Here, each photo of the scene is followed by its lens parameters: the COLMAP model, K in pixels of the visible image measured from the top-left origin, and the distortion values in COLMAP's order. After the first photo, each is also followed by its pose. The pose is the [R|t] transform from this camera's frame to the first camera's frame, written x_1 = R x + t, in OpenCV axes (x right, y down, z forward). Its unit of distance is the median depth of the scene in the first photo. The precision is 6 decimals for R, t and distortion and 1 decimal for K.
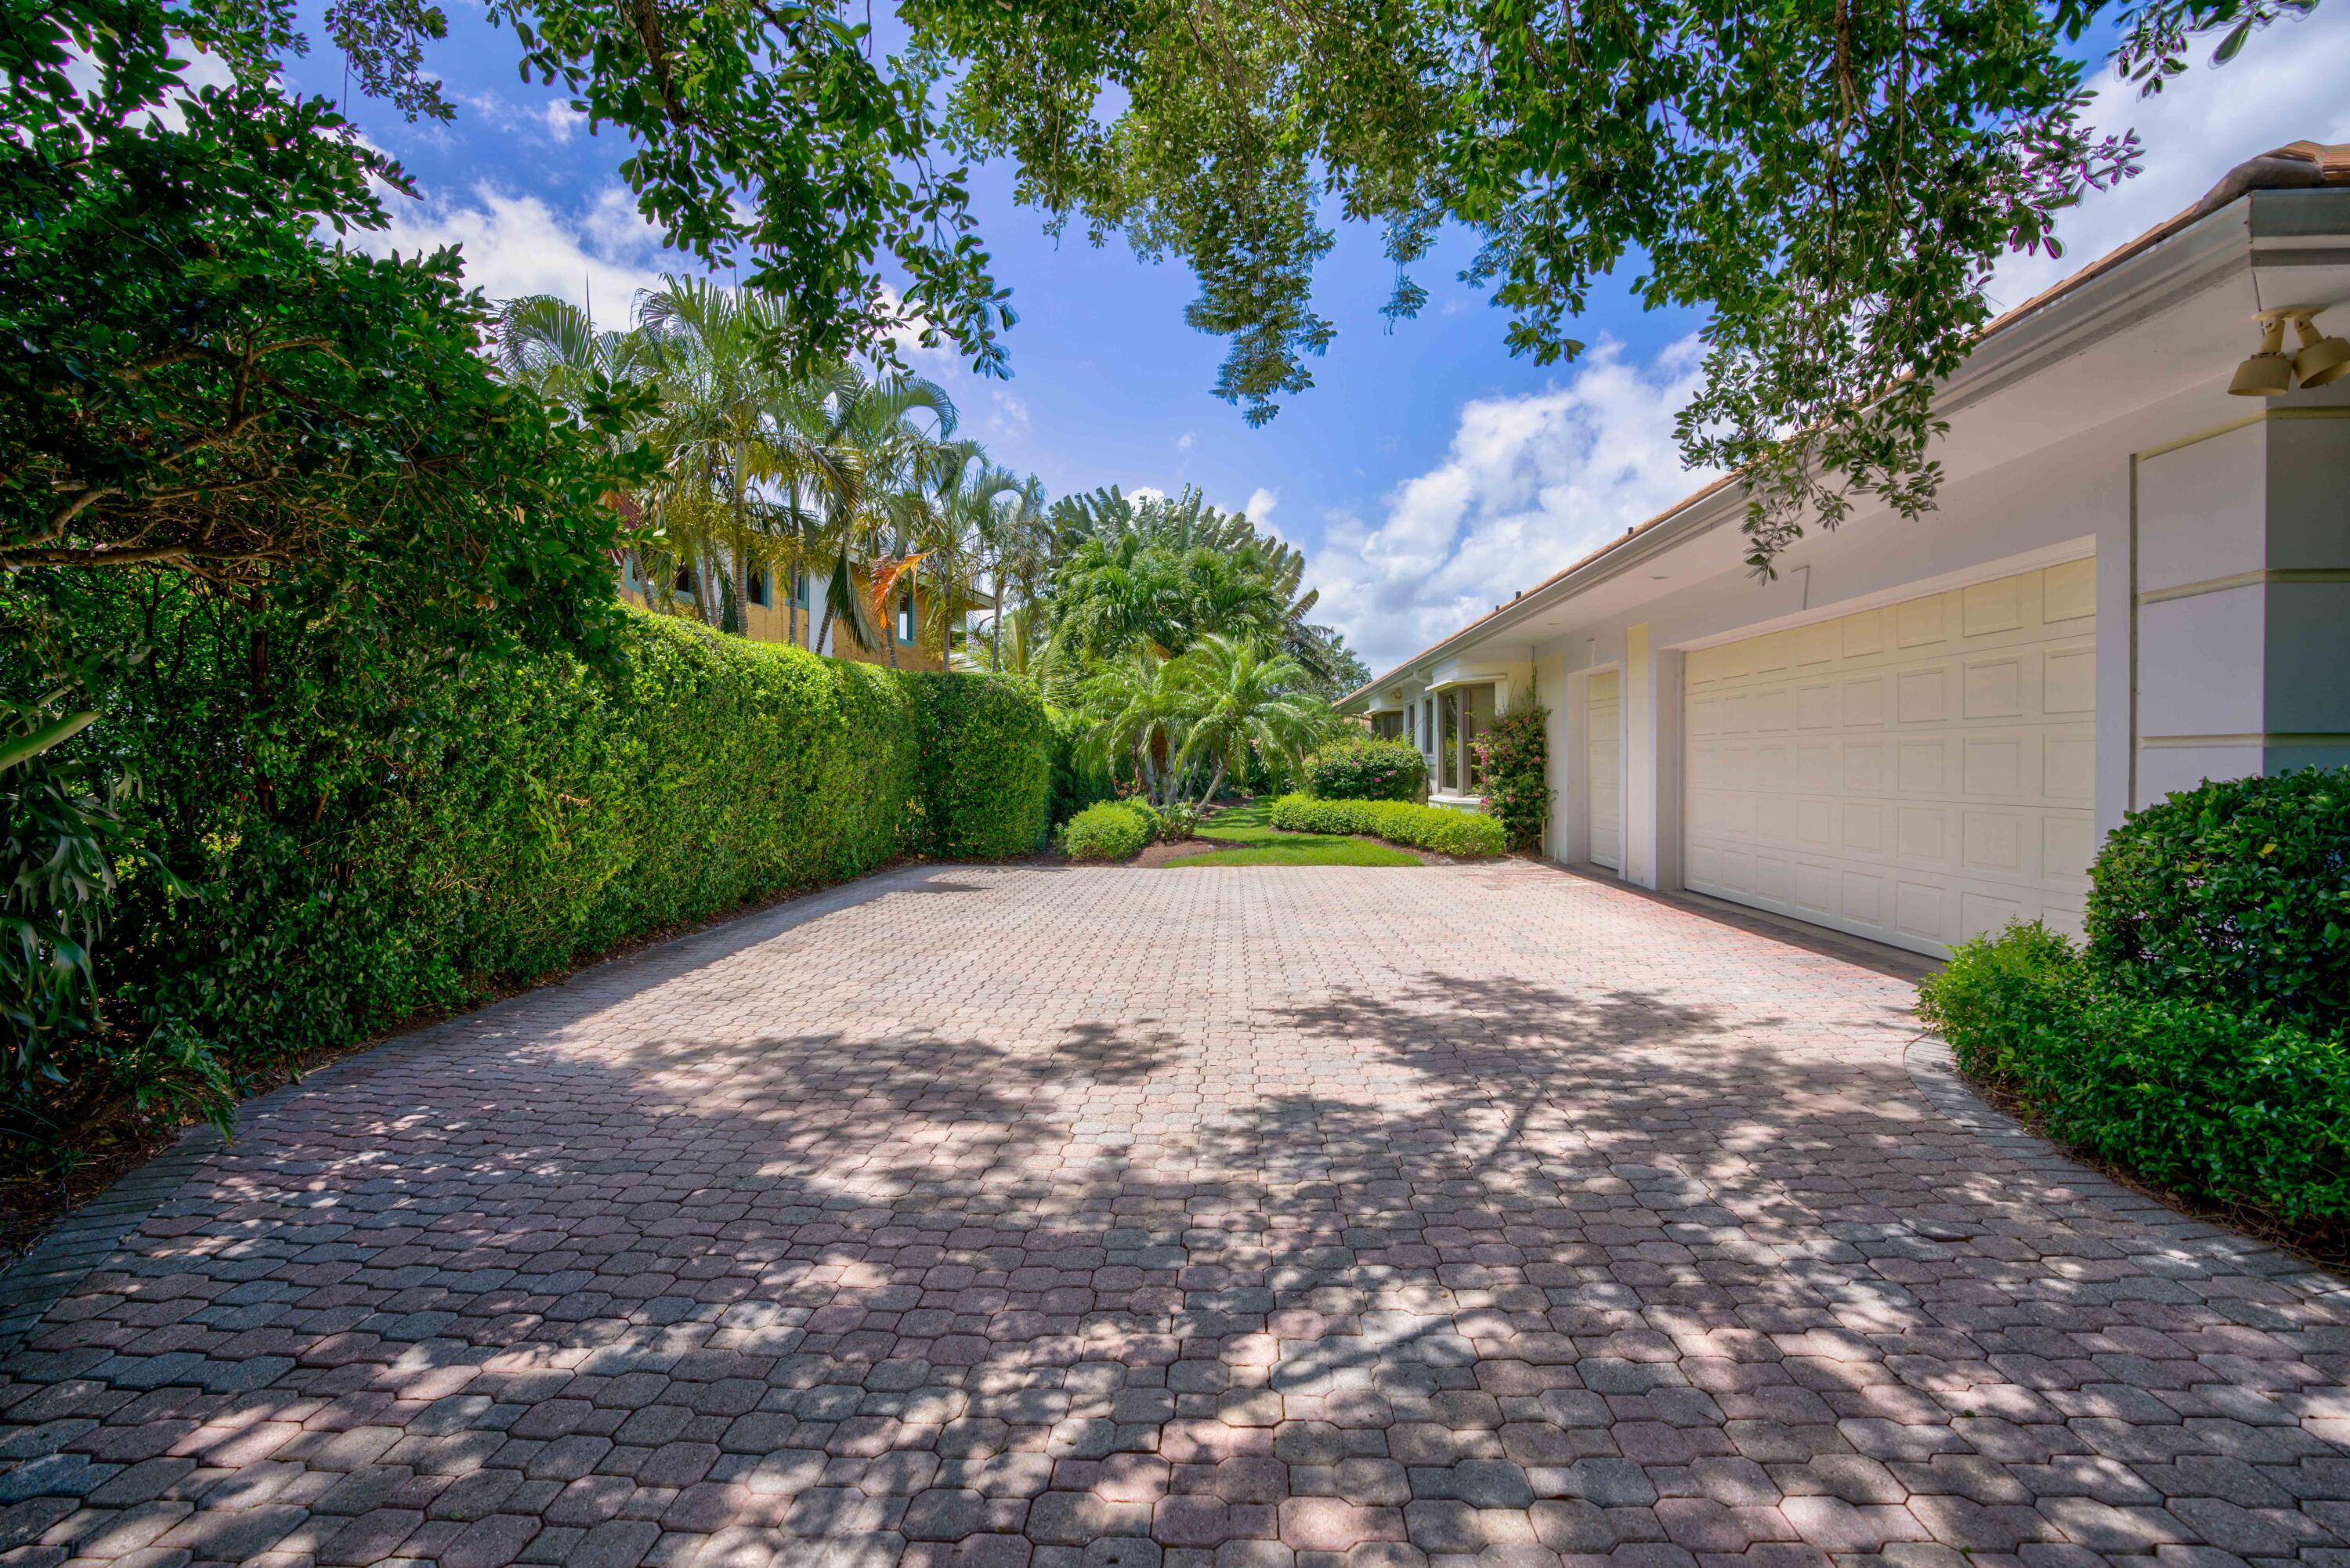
lens RADIAL K [[1050.8, 0, 1175.0], [0, 1050.8, 784.0], [0, 0, 1]] dist [-0.068455, 0.023326]
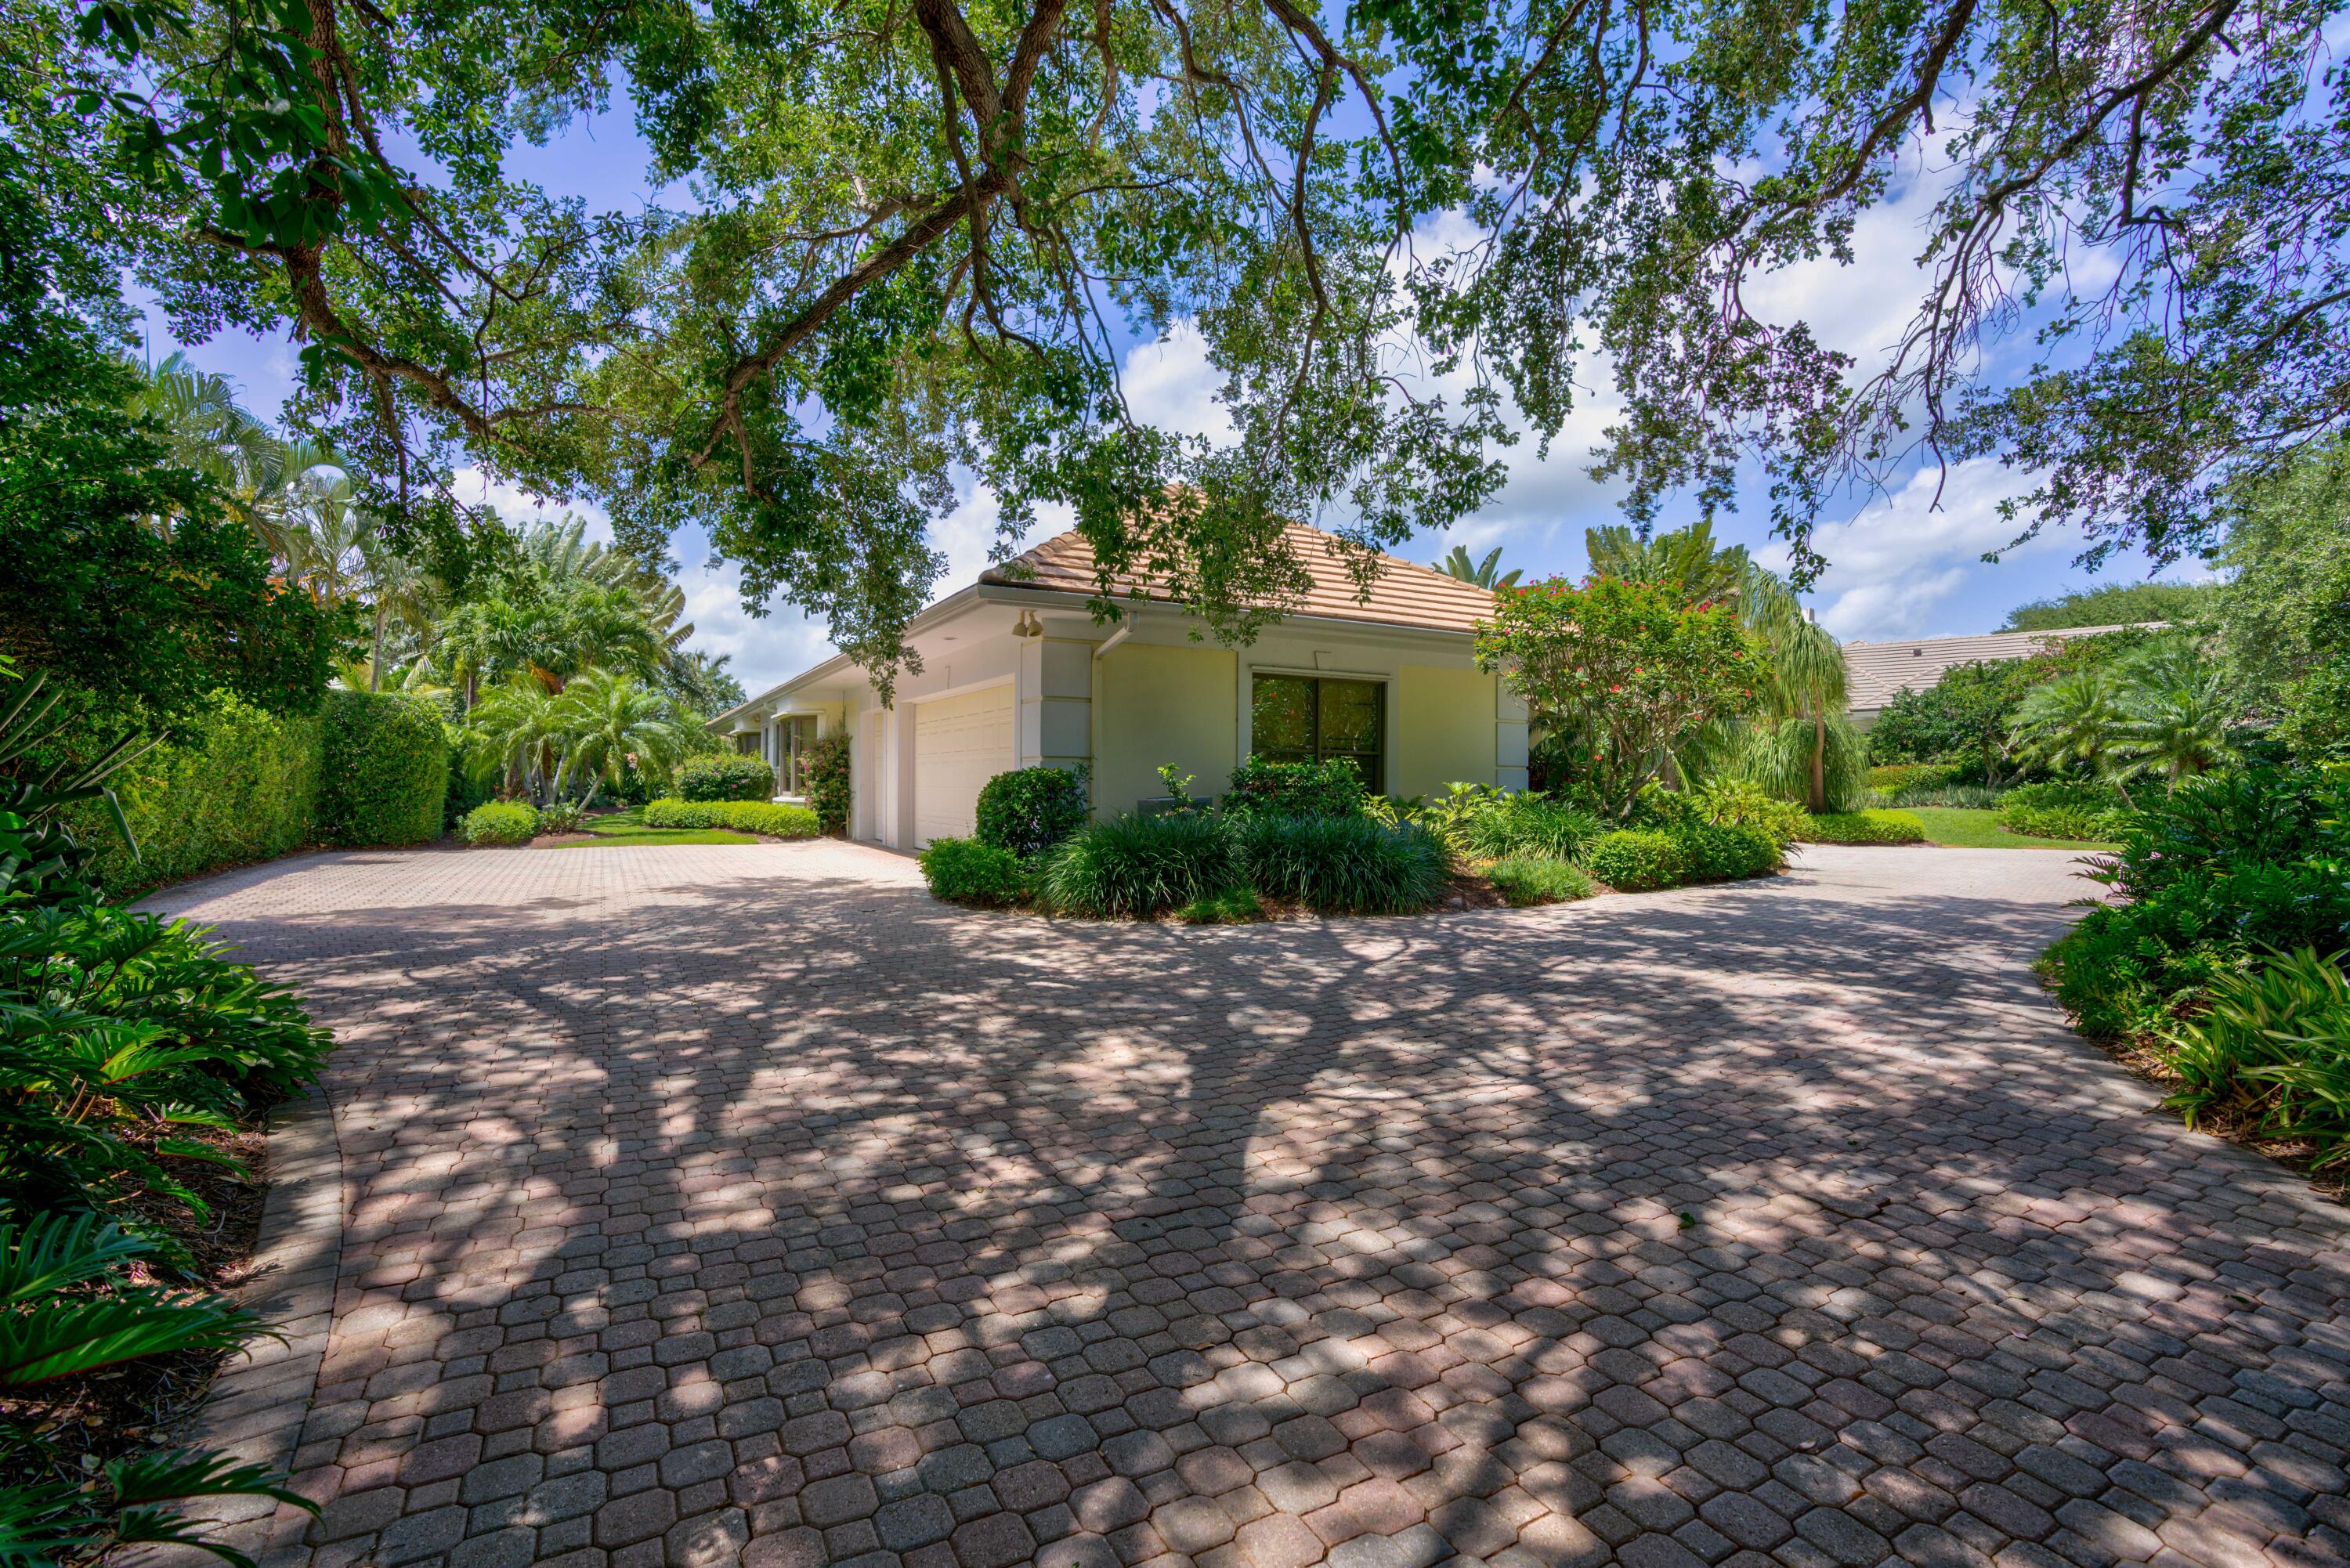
lens RADIAL K [[1050.8, 0, 1175.0], [0, 1050.8, 784.0], [0, 0, 1]] dist [-0.068455, 0.023326]
pose [[0.846508, 0.005454, 0.532348, -0.031101], [0.003949, 0.999856, -0.016524, 0.019193], [-0.532362, 0.016090, 0.846364, -0.424859]]
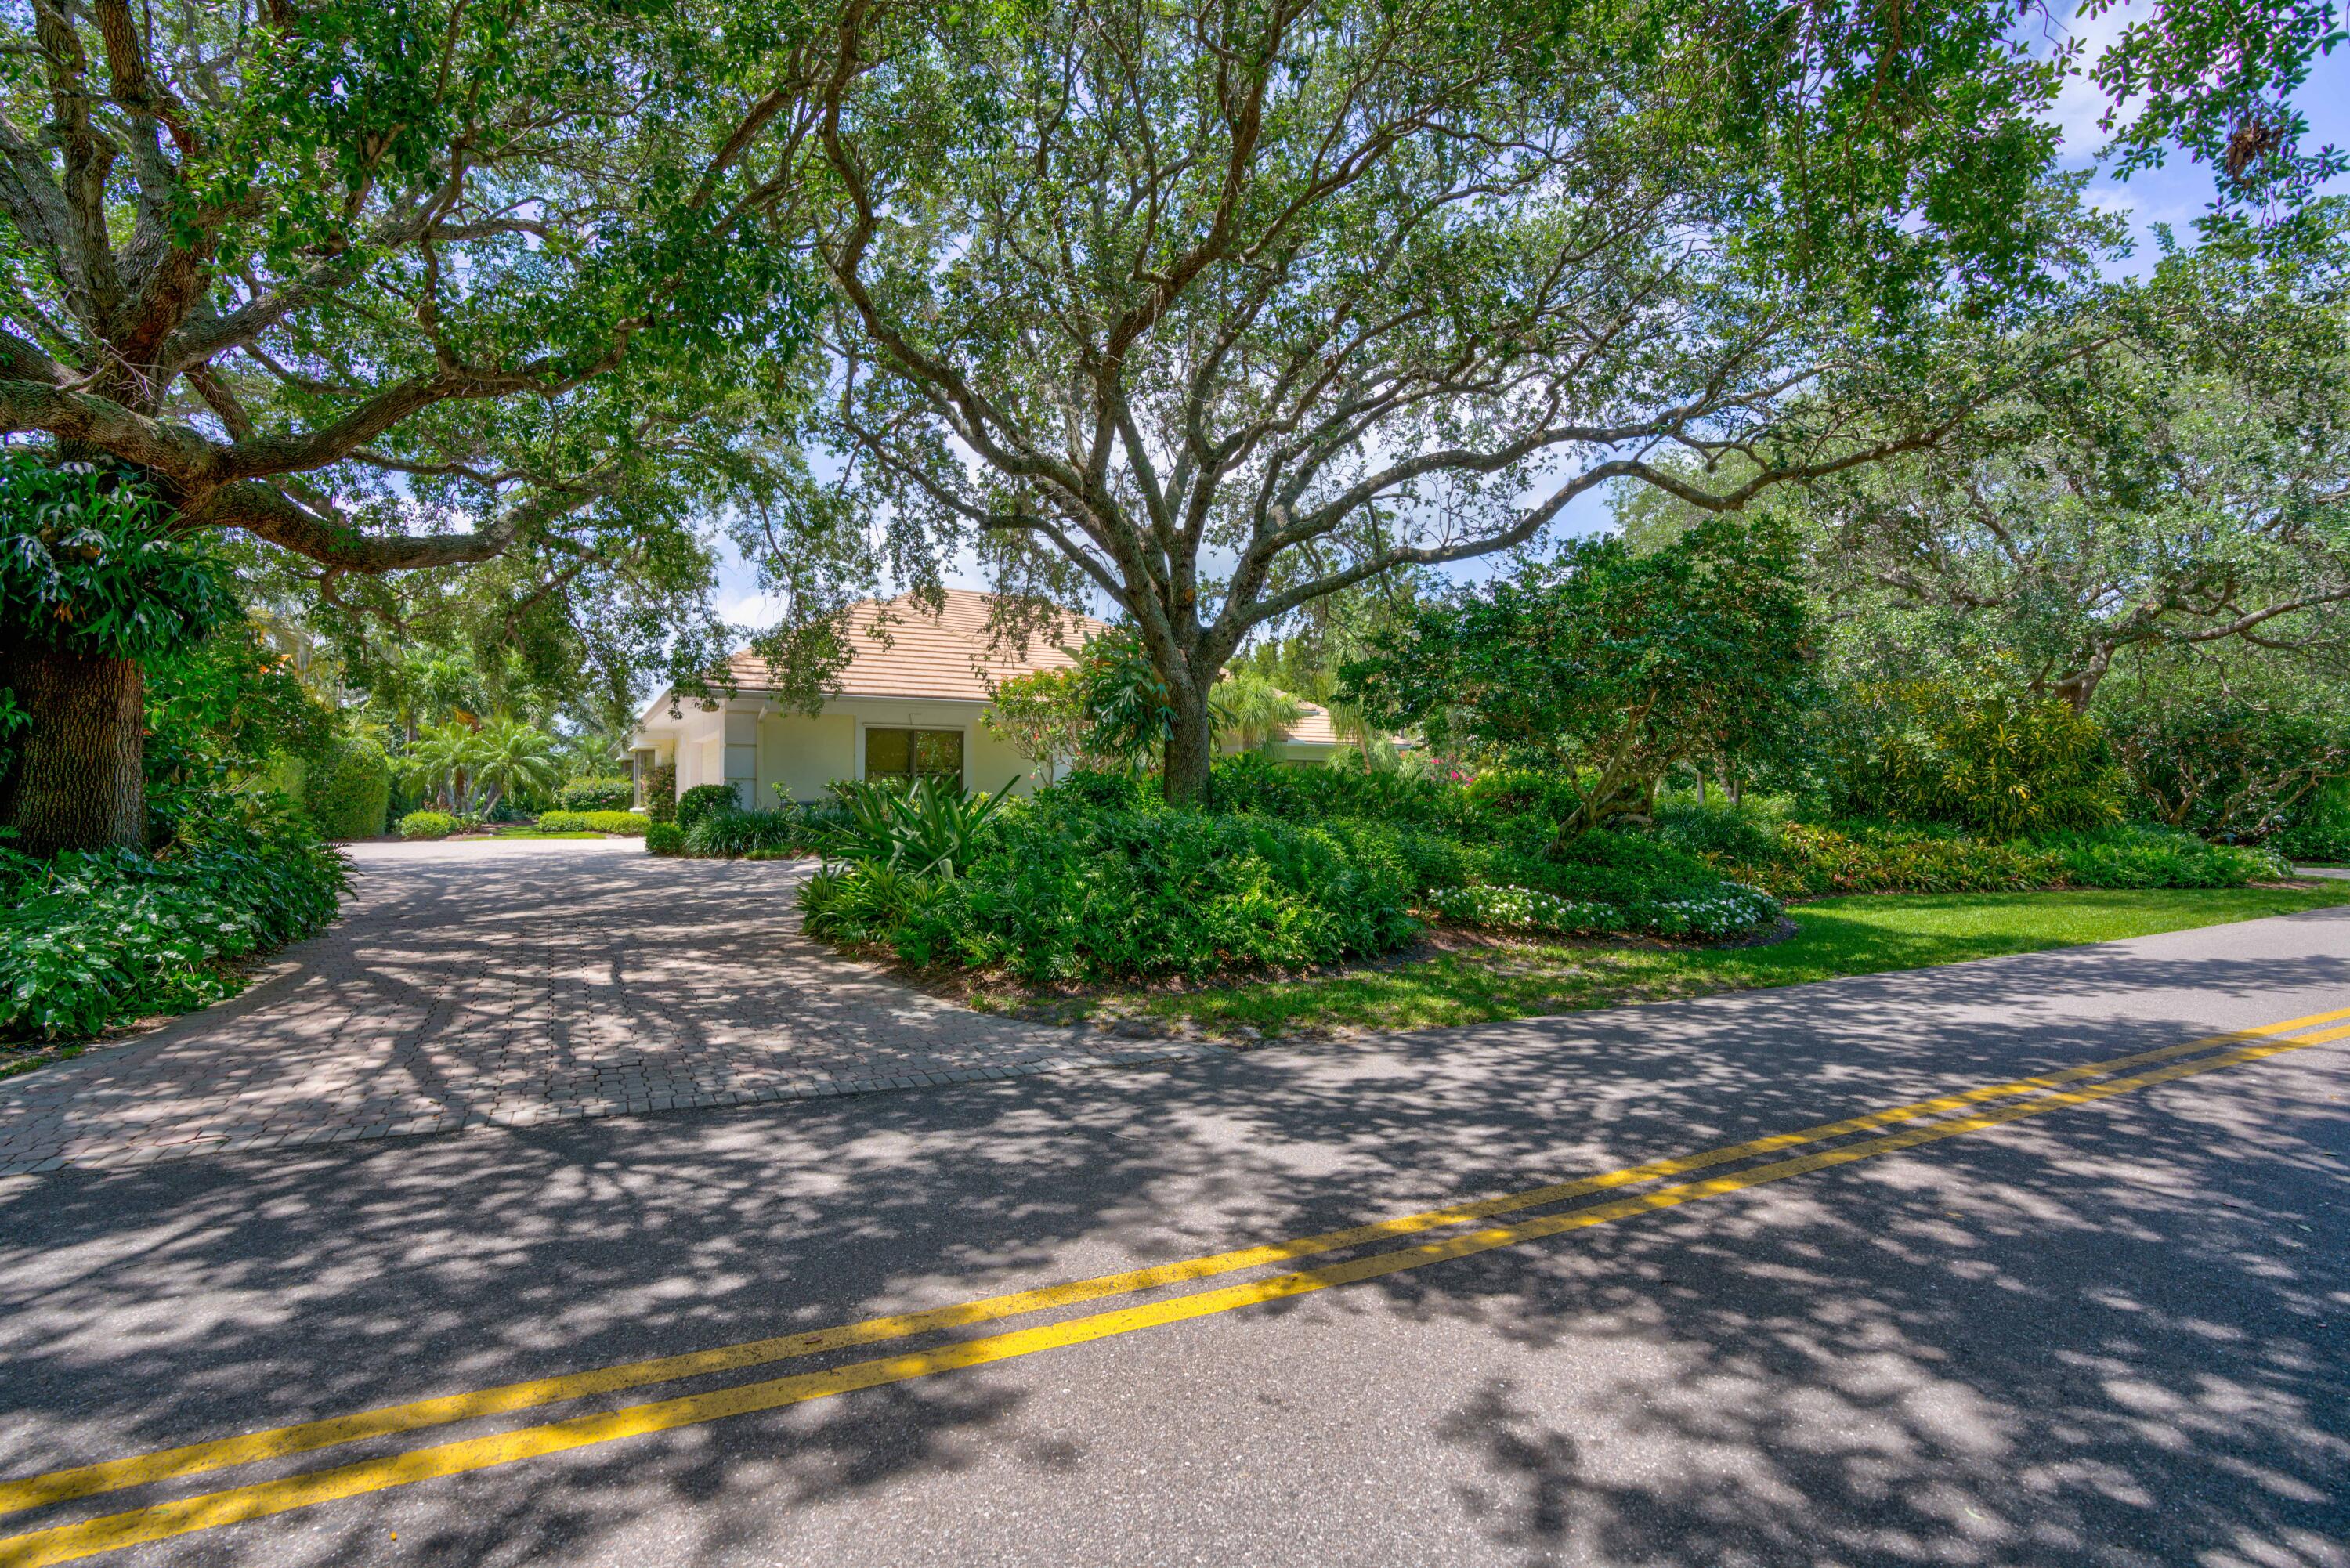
lens RADIAL K [[1119.8, 0, 1153.4], [0, 1119.8, 772.9], [0, 0, 1]] dist [-0.015433, 0.001089]
pose [[0.856413, 0.014124, 0.516098, 0.020952], [0.009787, 0.999002, -0.043581, 0.046645], [-0.516198, 0.042374, 0.855420, -1.251490]]
